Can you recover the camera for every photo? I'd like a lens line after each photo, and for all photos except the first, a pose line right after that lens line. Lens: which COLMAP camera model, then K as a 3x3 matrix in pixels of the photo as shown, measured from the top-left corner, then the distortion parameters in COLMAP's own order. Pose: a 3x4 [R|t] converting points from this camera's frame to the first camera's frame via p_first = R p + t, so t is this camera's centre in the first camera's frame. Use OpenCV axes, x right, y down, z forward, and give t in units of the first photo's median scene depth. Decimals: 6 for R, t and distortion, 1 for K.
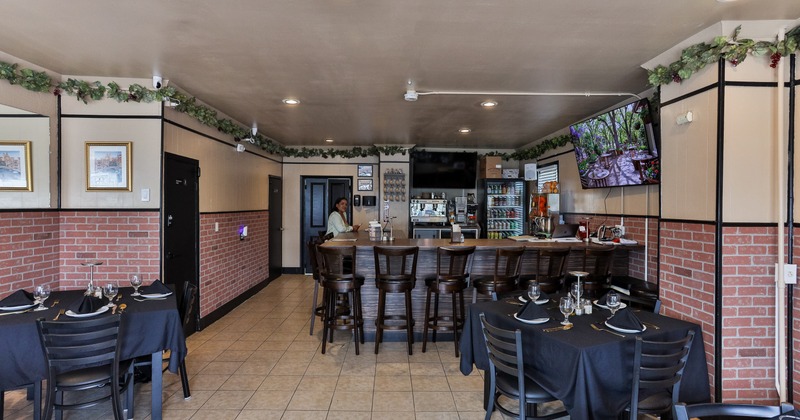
lens RADIAL K [[411.8, 0, 413.8], [0, 411.8, 208.6], [0, 0, 1]] dist [-0.050125, 0.038544]
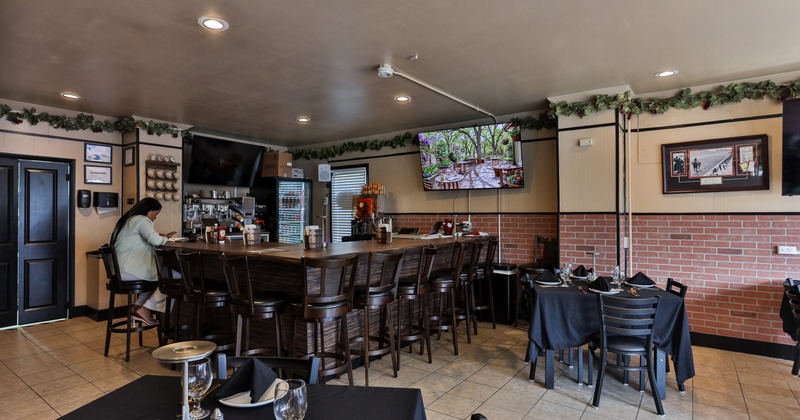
lens RADIAL K [[411.8, 0, 413.8], [0, 411.8, 208.6], [0, 0, 1]] dist [-0.050125, 0.038544]
pose [[0.616169, 0.004544, 0.787601, -0.548863], [0.011729, 0.999820, -0.014944, 0.018845], [-0.787527, 0.018445, 0.616004, 0.375153]]
